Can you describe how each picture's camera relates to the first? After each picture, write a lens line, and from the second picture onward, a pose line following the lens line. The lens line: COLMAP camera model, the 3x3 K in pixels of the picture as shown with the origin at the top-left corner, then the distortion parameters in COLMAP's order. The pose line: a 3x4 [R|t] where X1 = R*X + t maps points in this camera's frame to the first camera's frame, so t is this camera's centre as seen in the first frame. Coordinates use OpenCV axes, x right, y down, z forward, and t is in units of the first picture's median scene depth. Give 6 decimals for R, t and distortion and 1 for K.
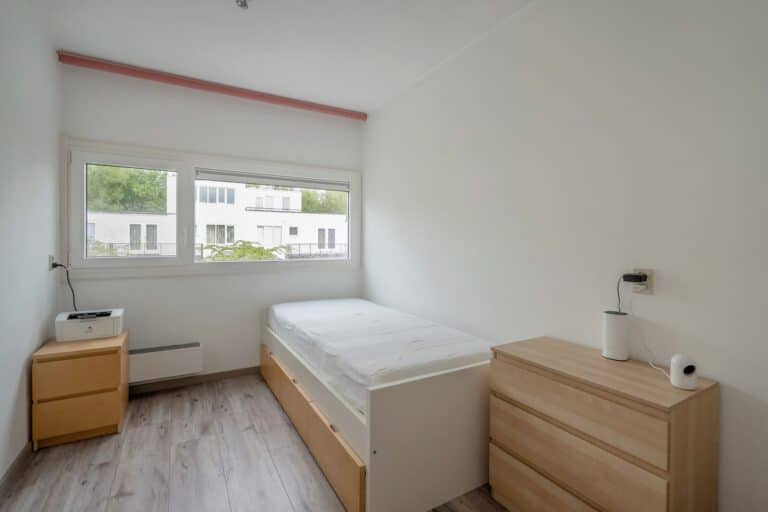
lens RADIAL K [[355.1, 0, 384.0], [0, 355.1, 256.0], [0, 0, 1]] dist [0.000482, -0.000080]
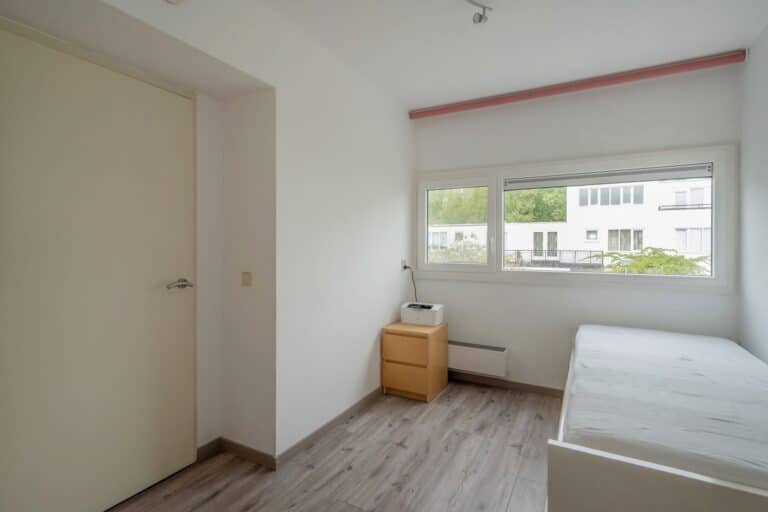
lens RADIAL K [[379.6, 0, 379.6], [0, 379.6, 260.6], [0, 0, 1]] dist [-0.003849, 0.000136]
pose [[0.514501, 0.028057, -0.857030, 0.208211], [-0.035096, 0.999316, 0.011647, -0.009266], [0.856771, 0.024086, 0.515134, 0.105672]]
